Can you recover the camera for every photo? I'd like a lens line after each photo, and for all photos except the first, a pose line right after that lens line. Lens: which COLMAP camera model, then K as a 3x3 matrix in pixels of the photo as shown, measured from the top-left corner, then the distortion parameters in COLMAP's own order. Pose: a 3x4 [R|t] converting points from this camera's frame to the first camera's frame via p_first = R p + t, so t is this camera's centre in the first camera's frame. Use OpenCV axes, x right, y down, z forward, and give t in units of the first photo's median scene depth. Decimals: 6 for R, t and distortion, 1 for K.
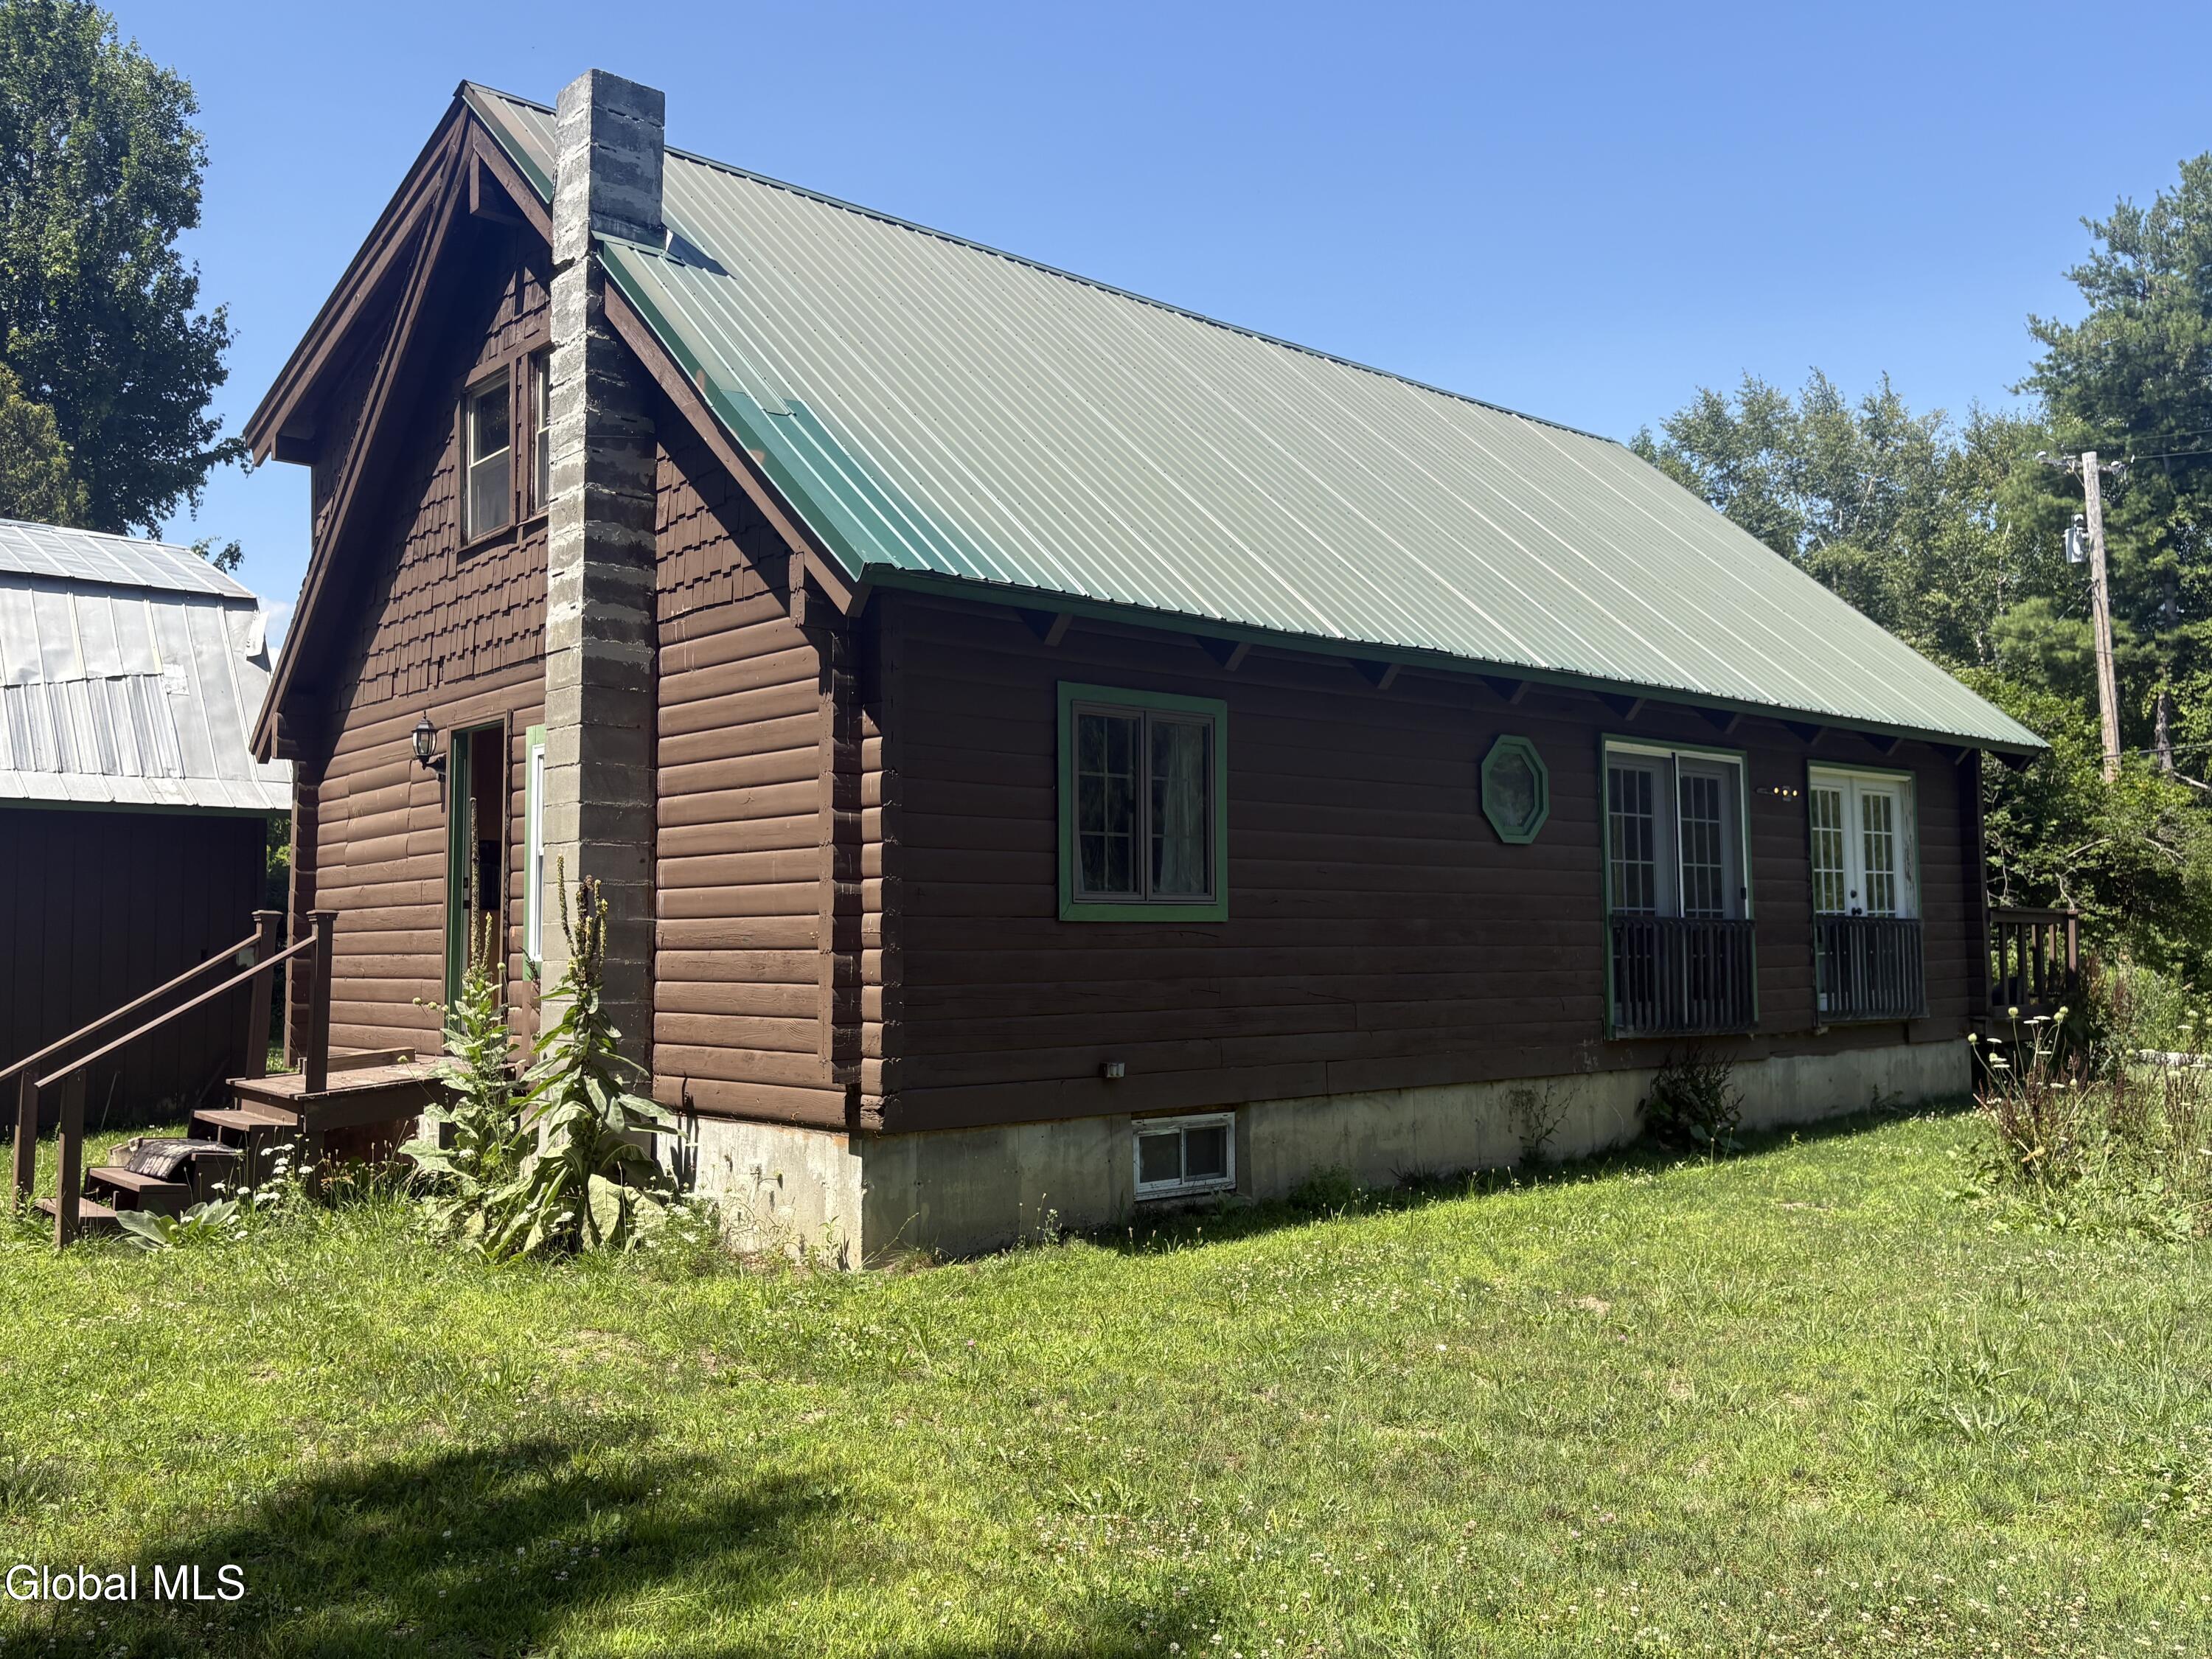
lens RADIAL K [[1824.8, 0, 1106.0], [0, 1824.8, 829.5], [0, 0, 1]] dist [0.000504, 0.002103]
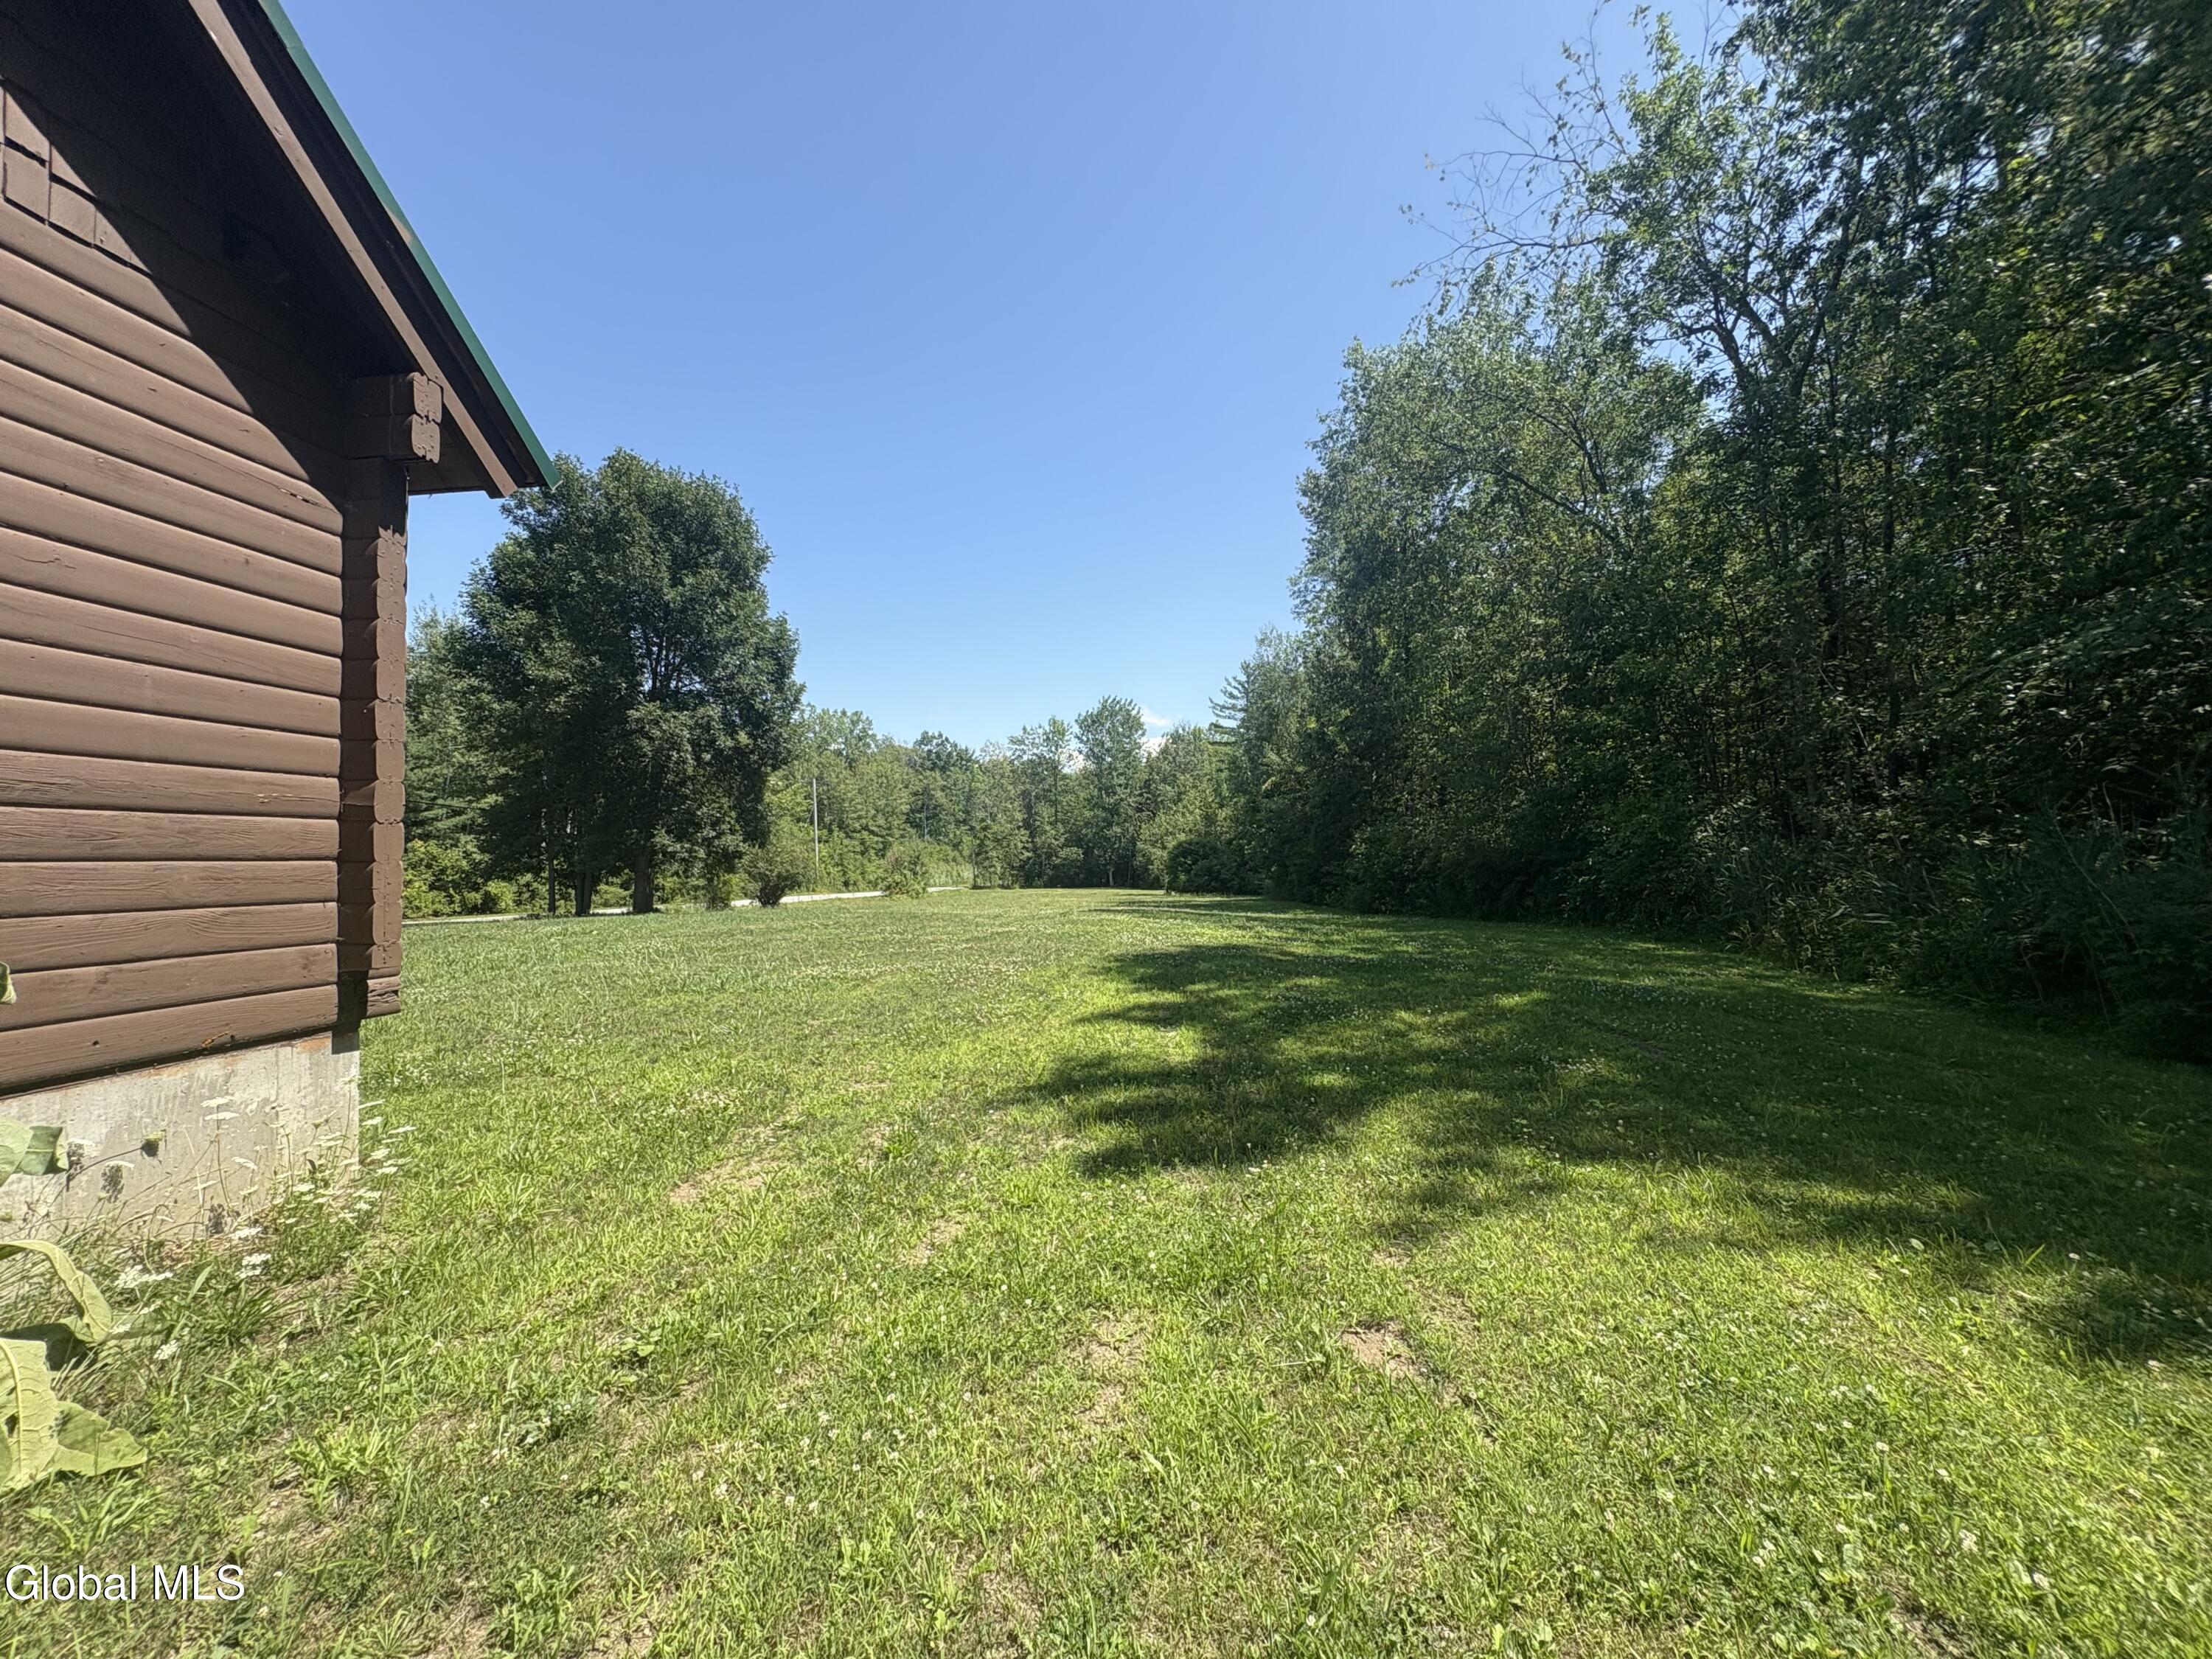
lens RADIAL K [[883.1, 0, 1106.0], [0, 883.1, 829.5], [0, 0, 1]] dist [0.000912, -0.000038]
pose [[-0.634647, 0.033807, 0.772062, -0.522486], [-0.039094, 0.996359, -0.075764, 0.065912], [-0.771813, -0.078266, -0.631015, 0.737935]]
